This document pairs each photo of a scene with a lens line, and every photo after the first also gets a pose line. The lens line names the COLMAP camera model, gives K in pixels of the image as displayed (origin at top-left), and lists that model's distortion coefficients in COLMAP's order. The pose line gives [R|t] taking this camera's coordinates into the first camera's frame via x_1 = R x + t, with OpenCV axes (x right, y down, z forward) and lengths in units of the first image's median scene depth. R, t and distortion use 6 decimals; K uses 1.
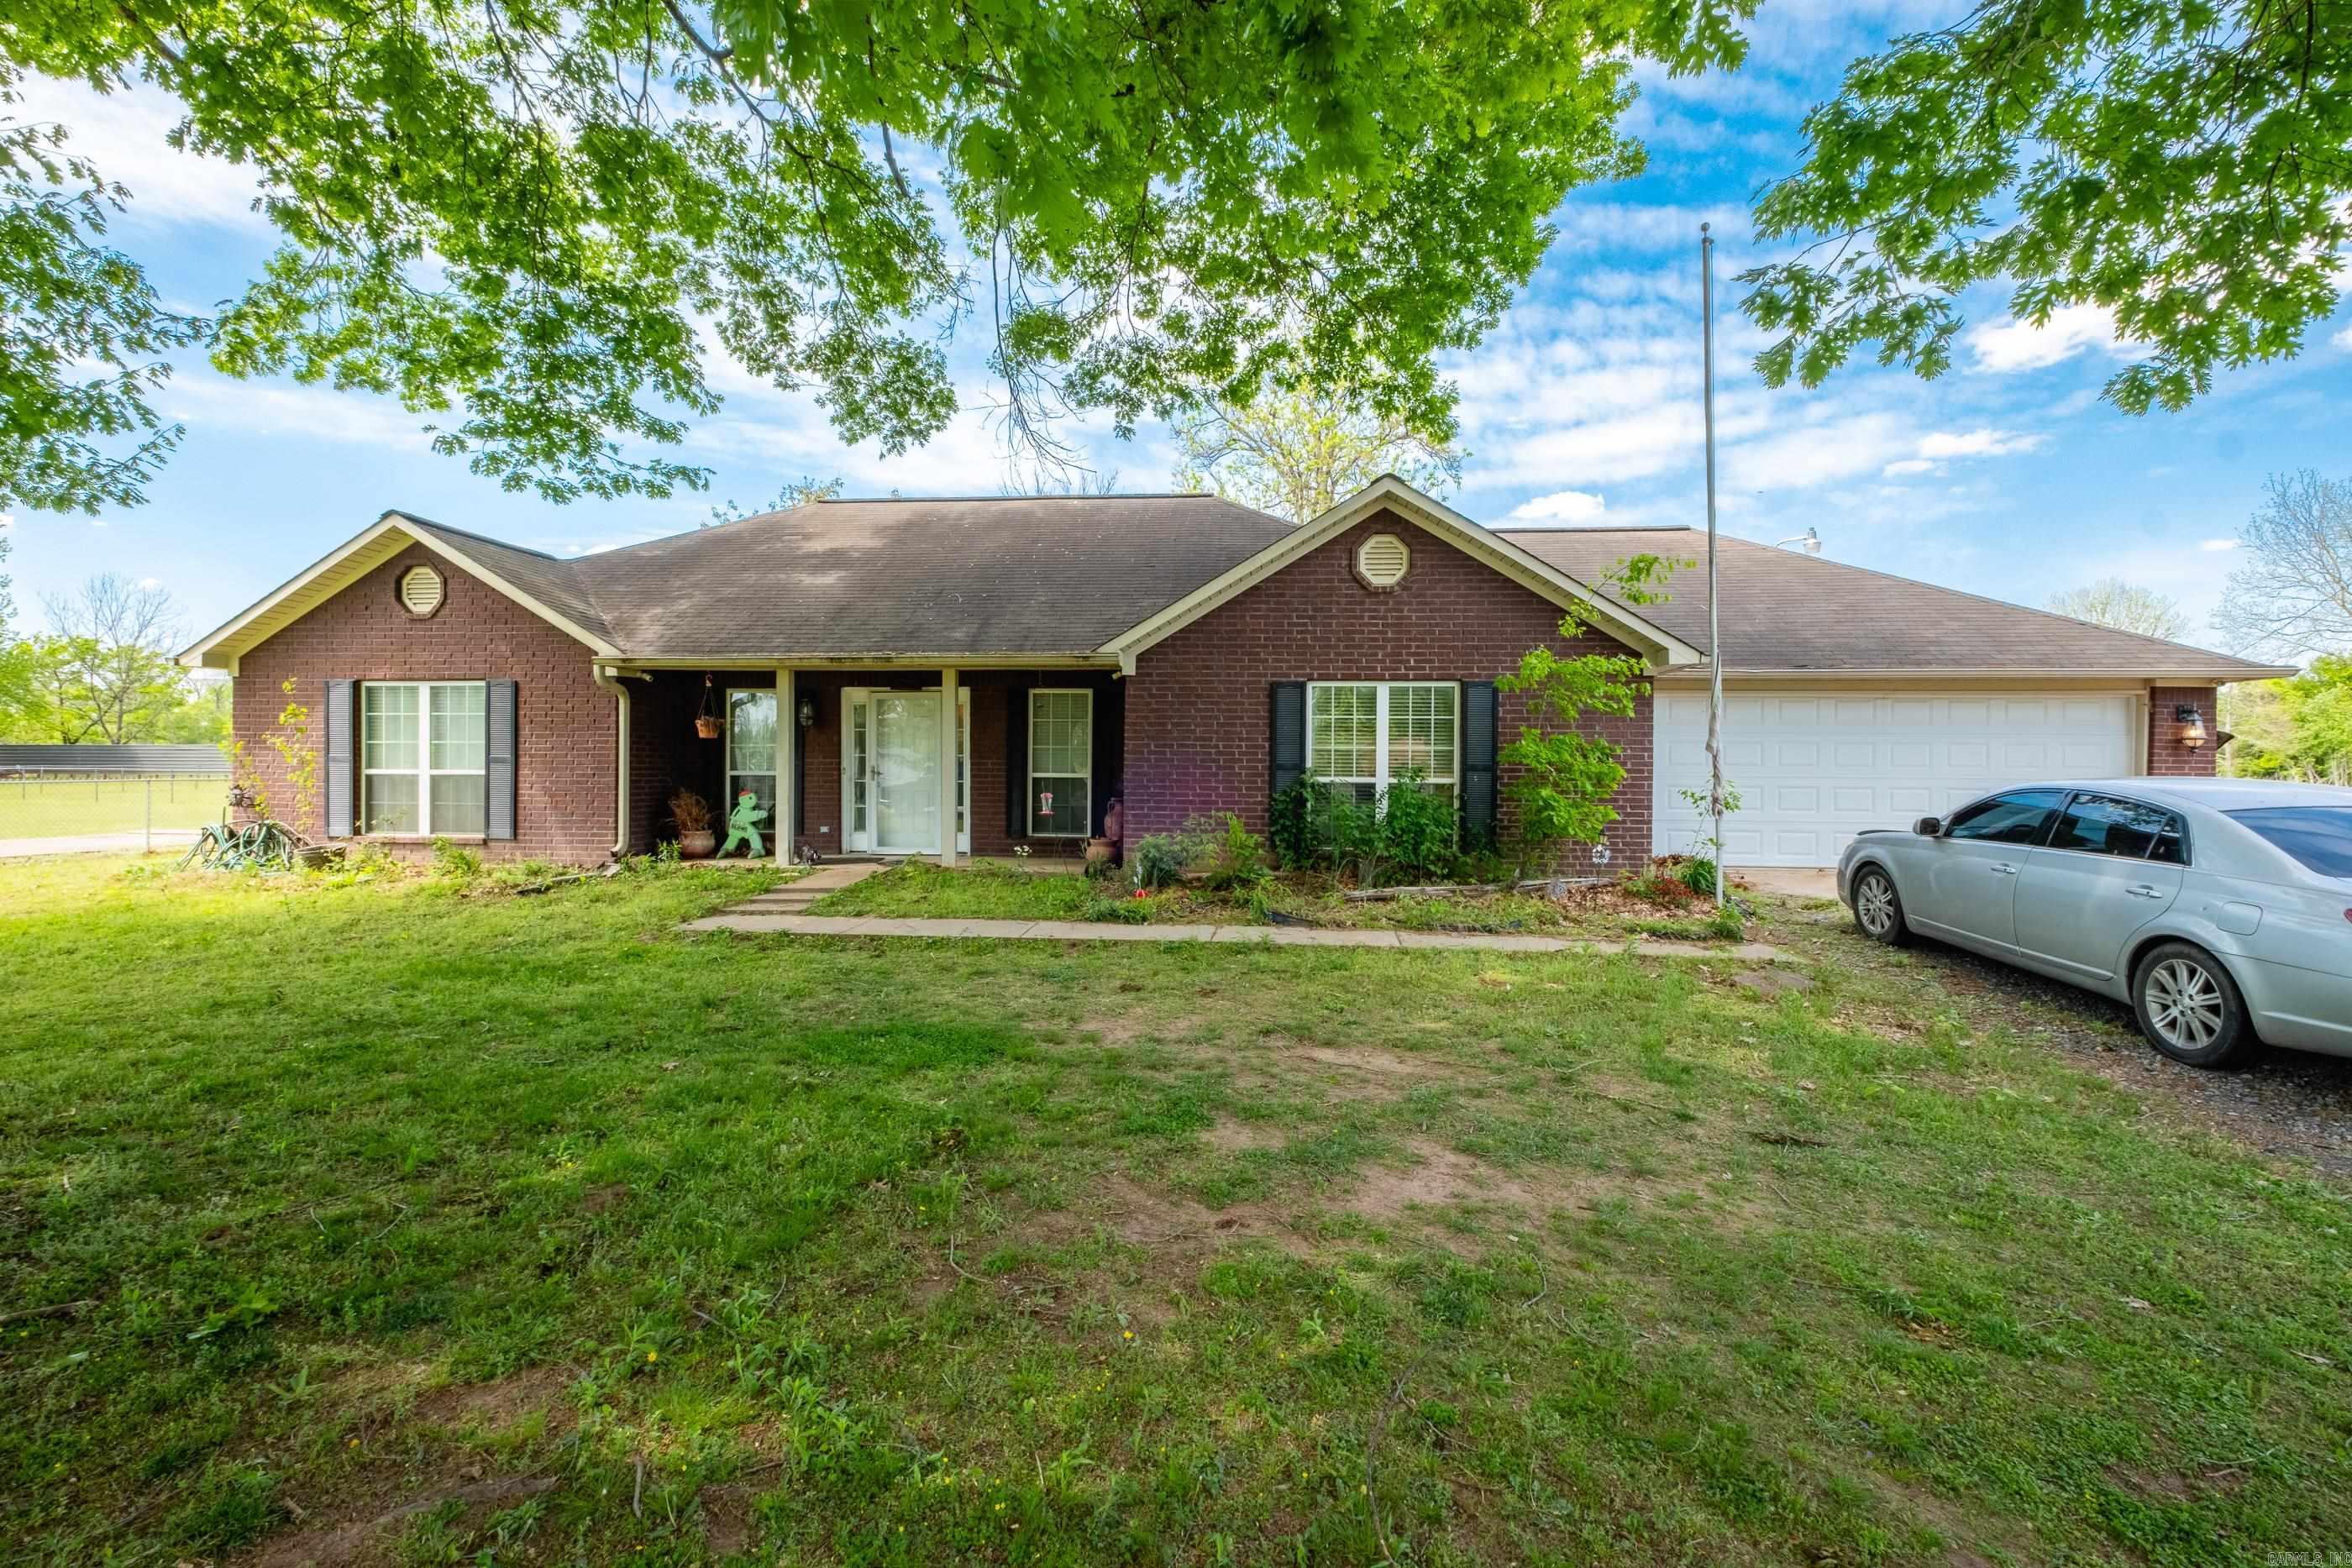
lens RADIAL K [[1010.2, 0, 1183.9], [0, 1010.2, 783.8], [0, 0, 1]] dist [0.011625, -0.008538]
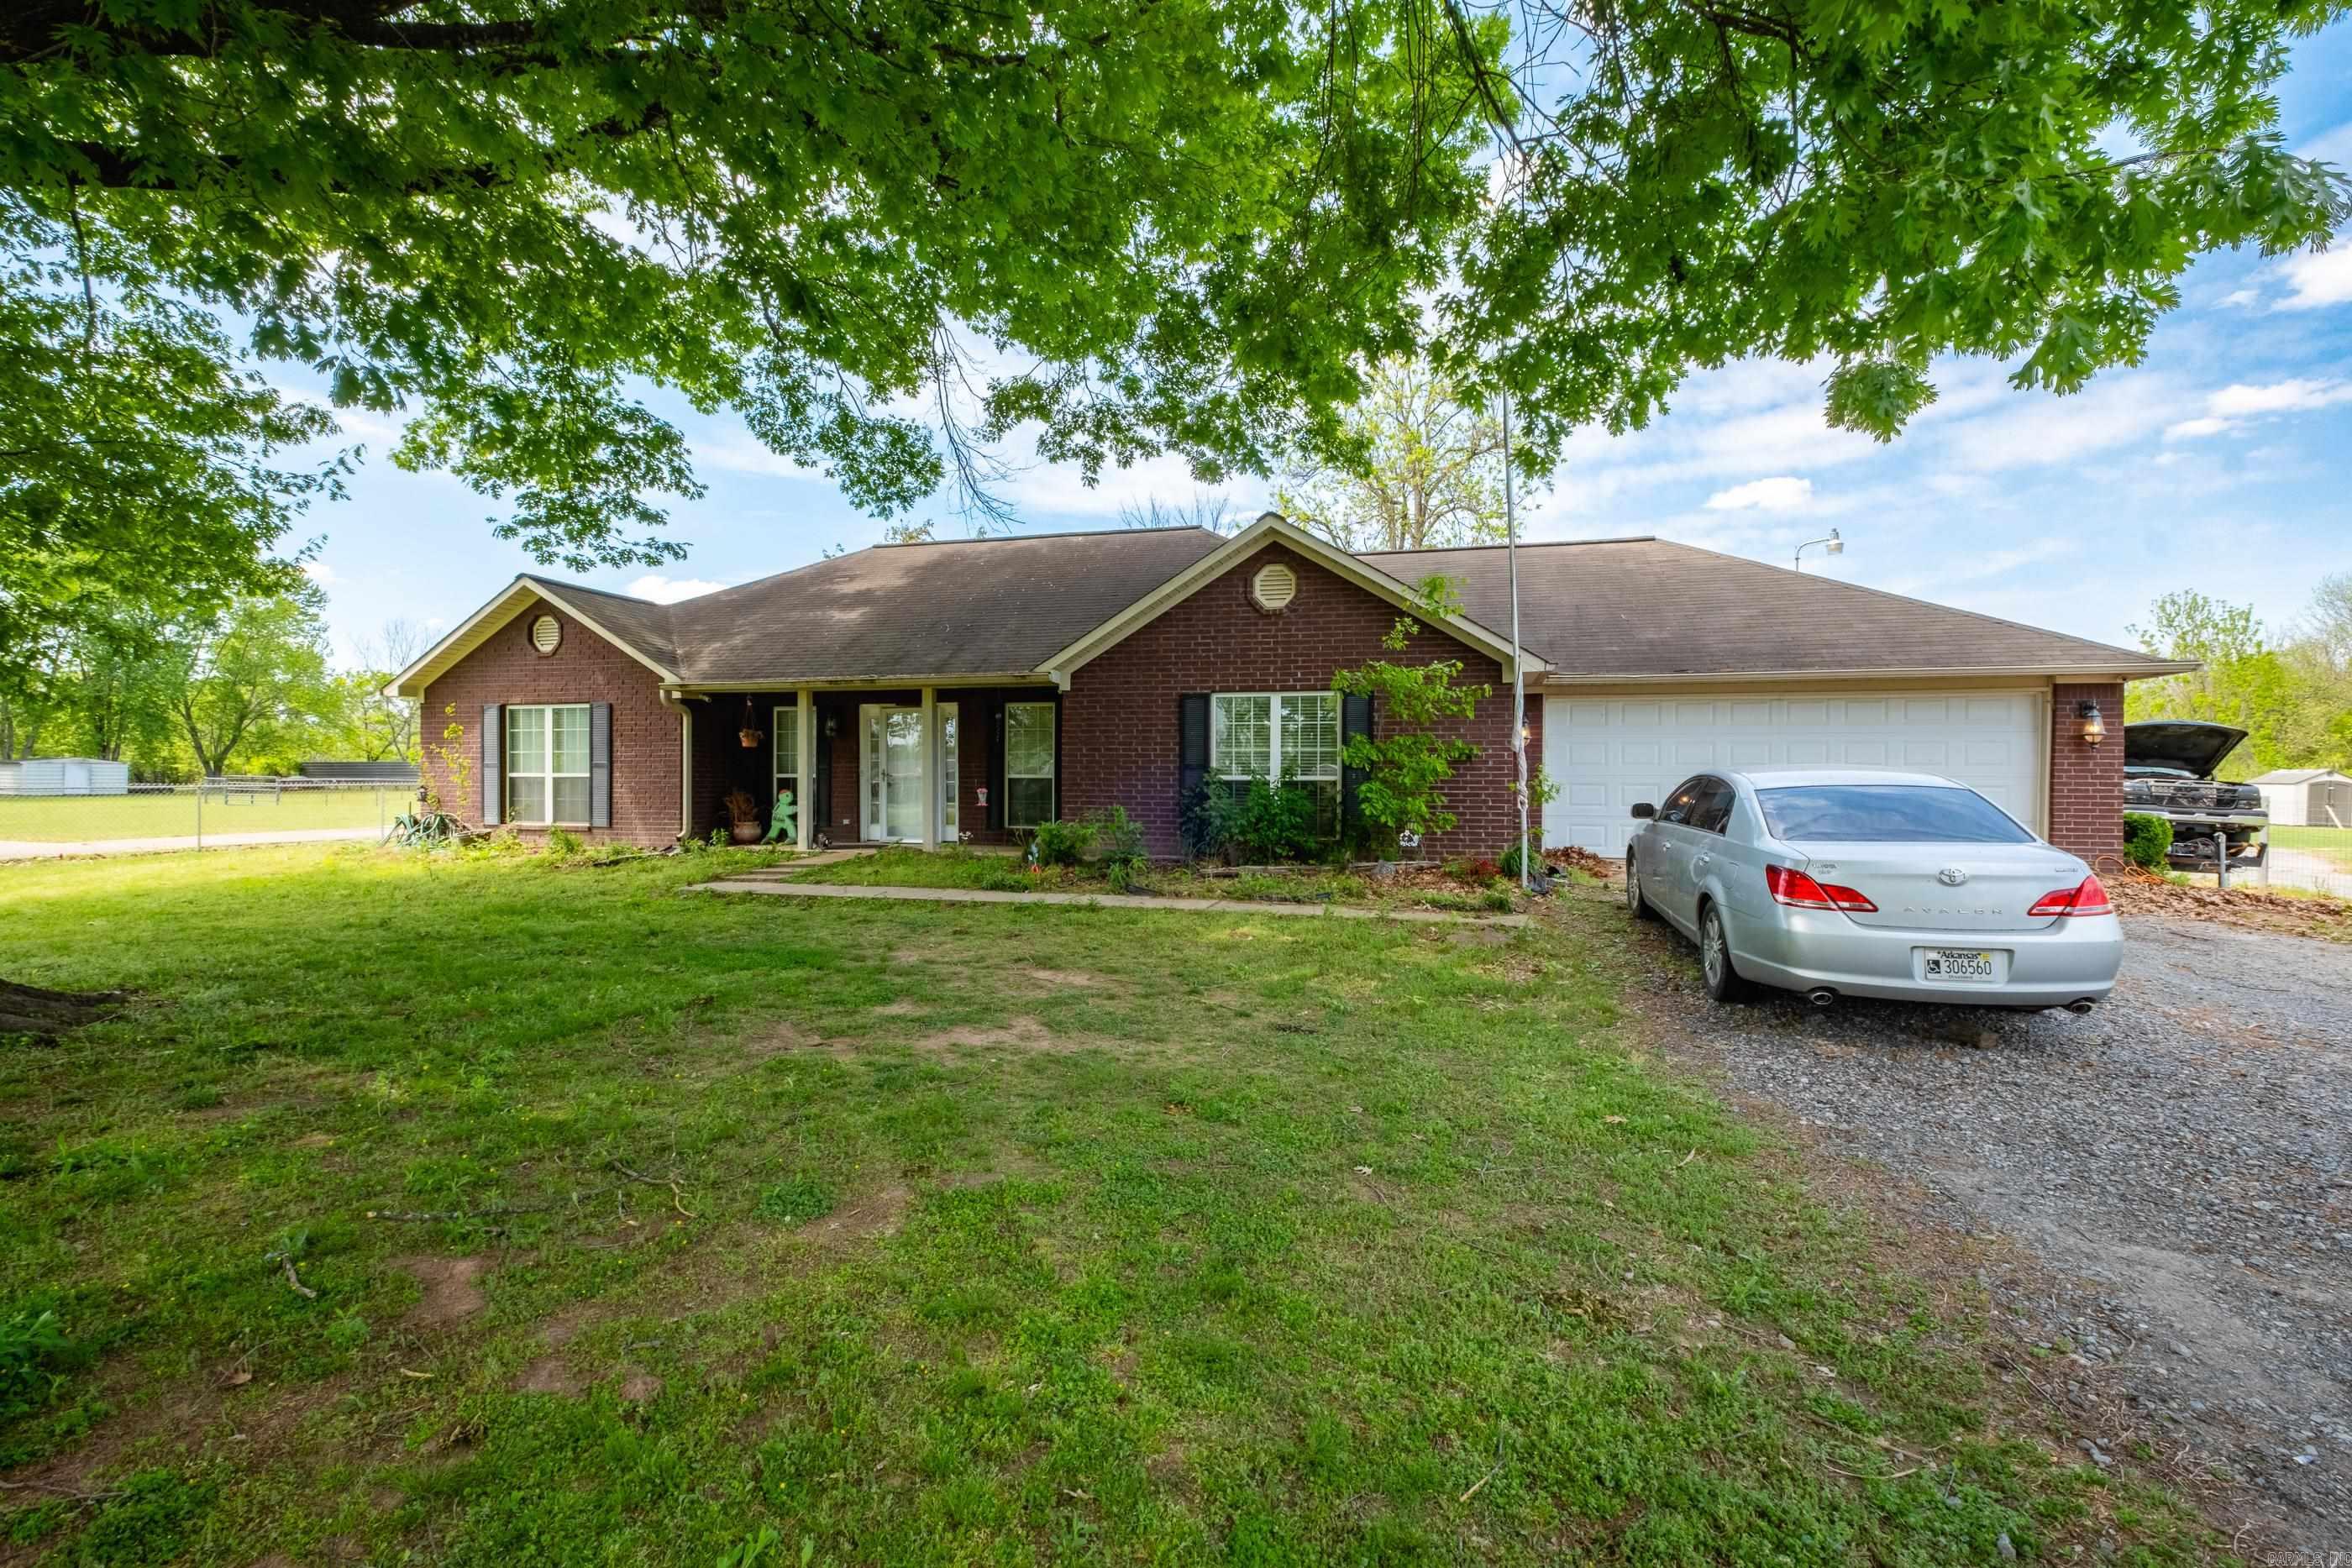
lens RADIAL K [[1012.5, 0, 1193.3], [0, 1012.5, 794.2], [0, 0, 1]] dist [0.012466, -0.008191]
pose [[0.986401, -0.000906, -0.164354, 0.277918], [0.000389, 0.999995, -0.003181, 0.017642], [0.164356, 0.003074, 0.986396, -0.143474]]
